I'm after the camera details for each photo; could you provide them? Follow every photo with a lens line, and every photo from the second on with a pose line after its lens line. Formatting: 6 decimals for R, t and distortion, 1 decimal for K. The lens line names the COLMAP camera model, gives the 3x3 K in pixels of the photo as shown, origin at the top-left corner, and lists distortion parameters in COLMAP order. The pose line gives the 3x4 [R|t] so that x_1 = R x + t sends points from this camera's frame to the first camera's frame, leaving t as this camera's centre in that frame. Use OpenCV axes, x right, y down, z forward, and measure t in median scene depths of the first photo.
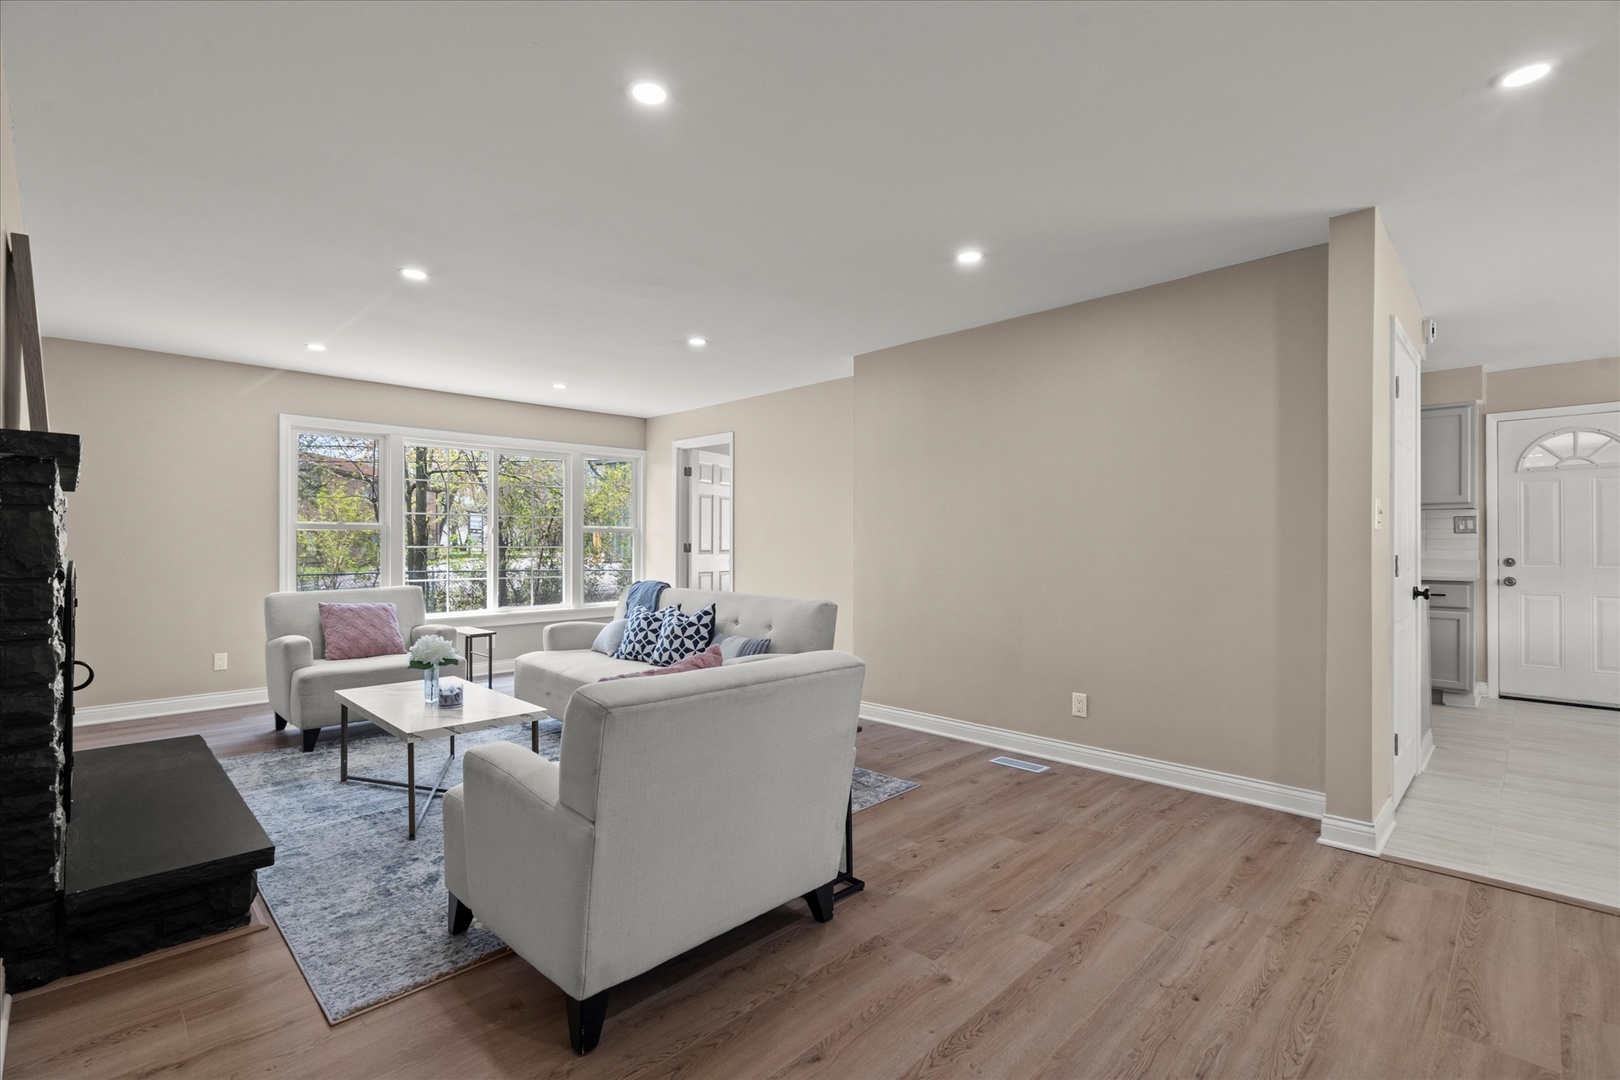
lens RADIAL K [[735.3, 0, 805.7], [0, 735.3, 545.3], [0, 0, 1]] dist [-0.008050, 0.000849]
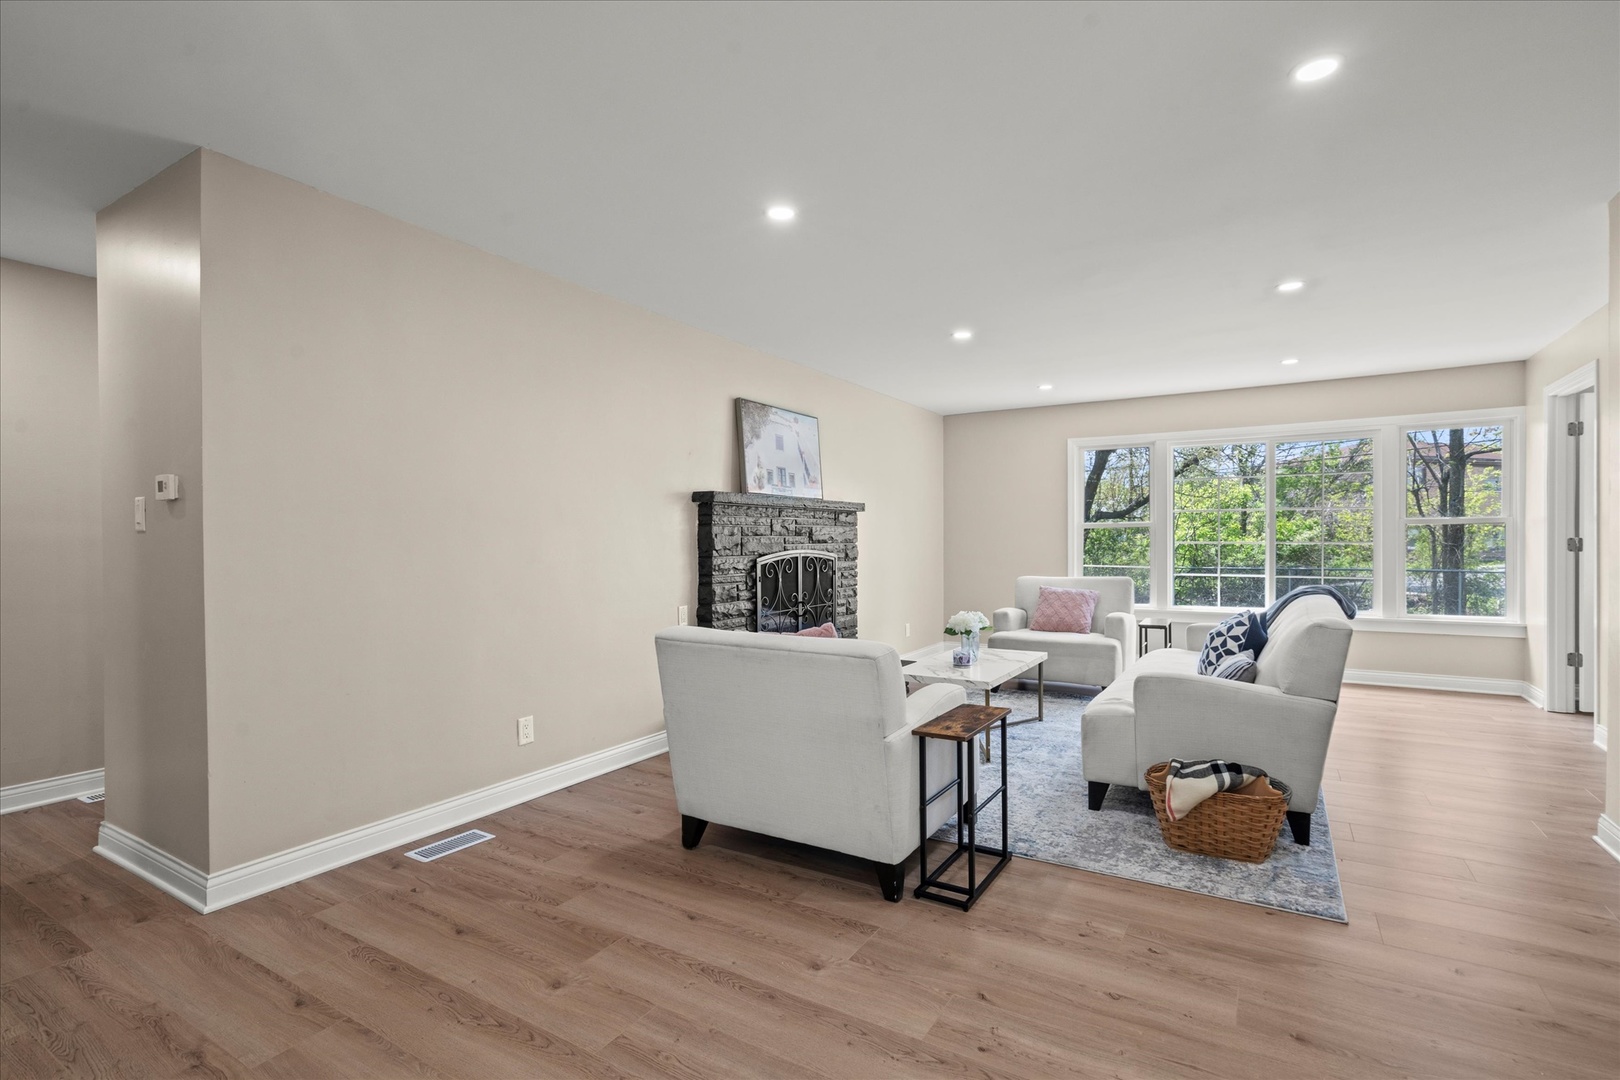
lens RADIAL K [[735.3, 0, 840.0], [0, 735.3, 545.2], [0, 0, 1]] dist [-0.008050, 0.000849]
pose [[0.265718, 0.005824, -0.964033, 0.455393], [0.001618, 0.999978, 0.006488, -0.001513], [0.964049, -0.003284, 0.265703, 0.292486]]
